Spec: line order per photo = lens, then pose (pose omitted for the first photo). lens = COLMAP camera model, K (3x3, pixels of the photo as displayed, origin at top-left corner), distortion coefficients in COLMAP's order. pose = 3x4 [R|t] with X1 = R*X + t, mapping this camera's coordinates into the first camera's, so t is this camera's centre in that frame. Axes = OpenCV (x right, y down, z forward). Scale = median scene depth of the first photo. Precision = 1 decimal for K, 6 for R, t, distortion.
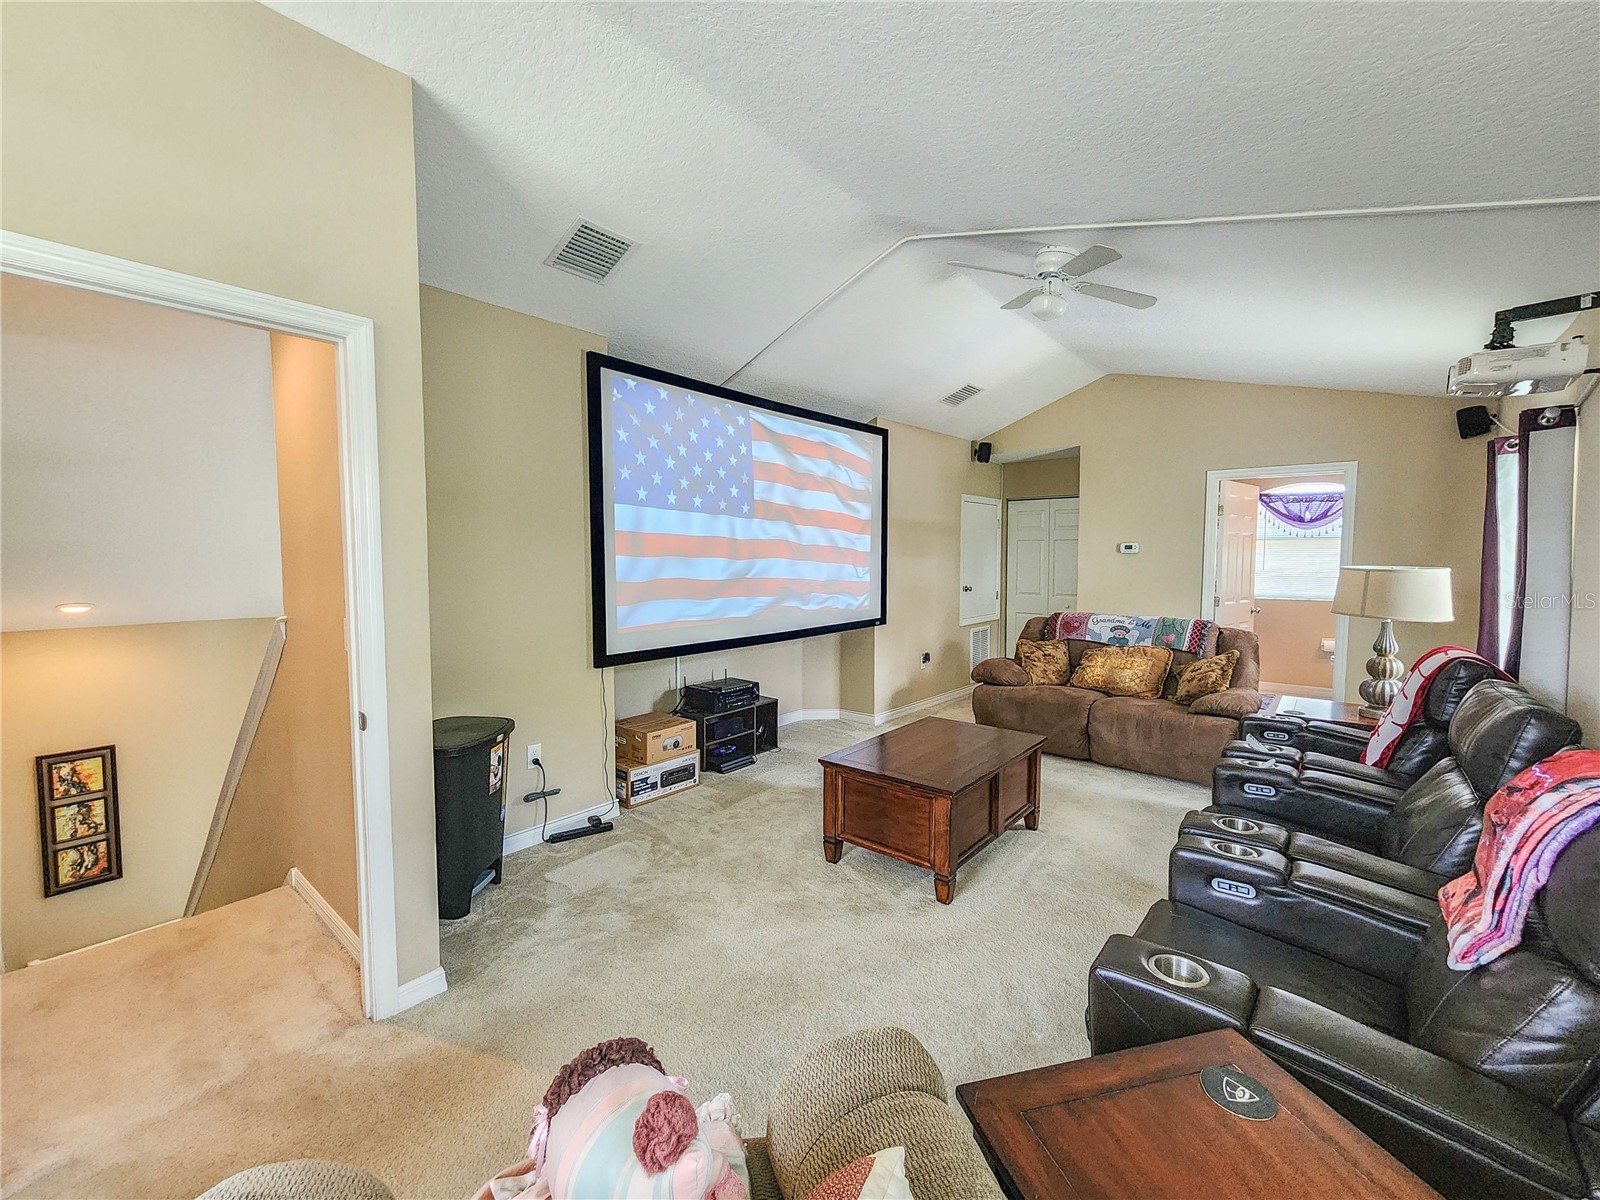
lens RADIAL K [[659.0, 0, 794.2], [0, 659.0, 593.4], [0, 0, 1]] dist [-0.000804, -0.000128]
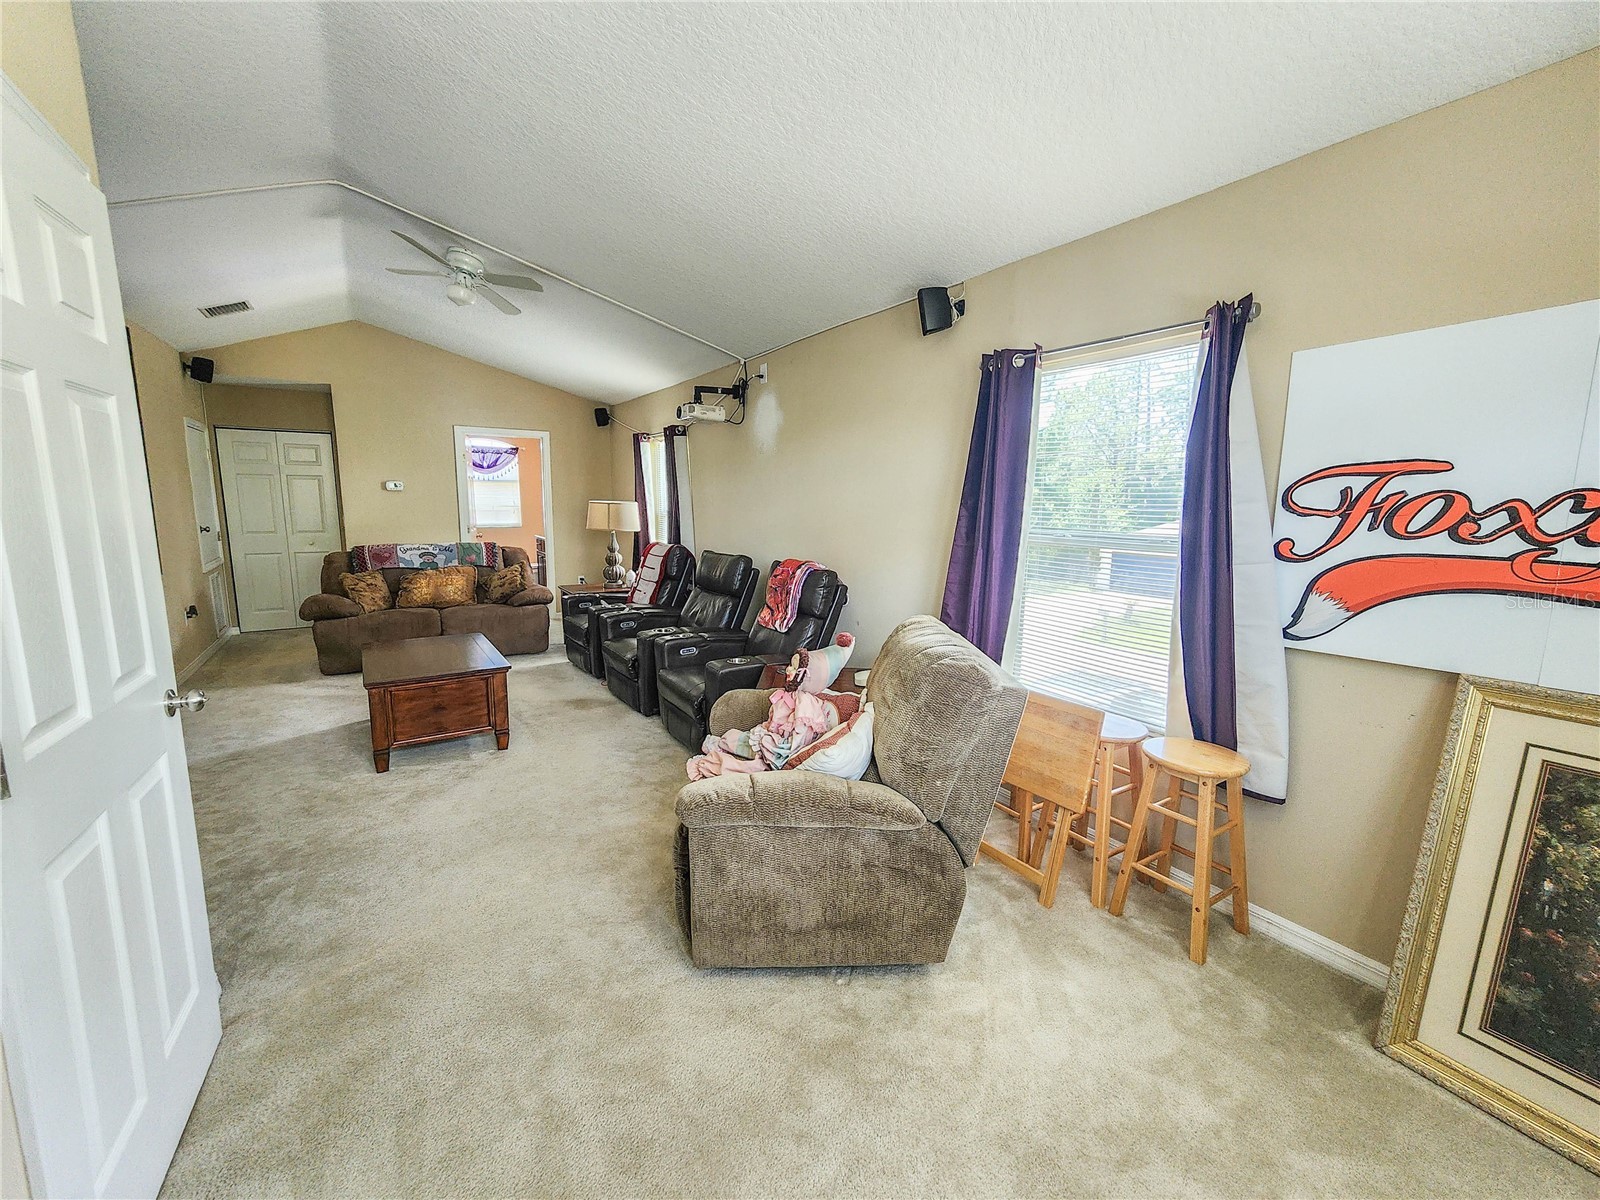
lens RADIAL K [[659.0, 0, 794.2], [0, 659.0, 593.4], [0, 0, 1]] dist [-0.000804, -0.000128]
pose [[0.292801, -0.134061, 0.946729, -0.536364], [0.042852, 0.990967, 0.127072, -0.000165], [-0.955213, 0.003362, 0.295901, 0.010080]]
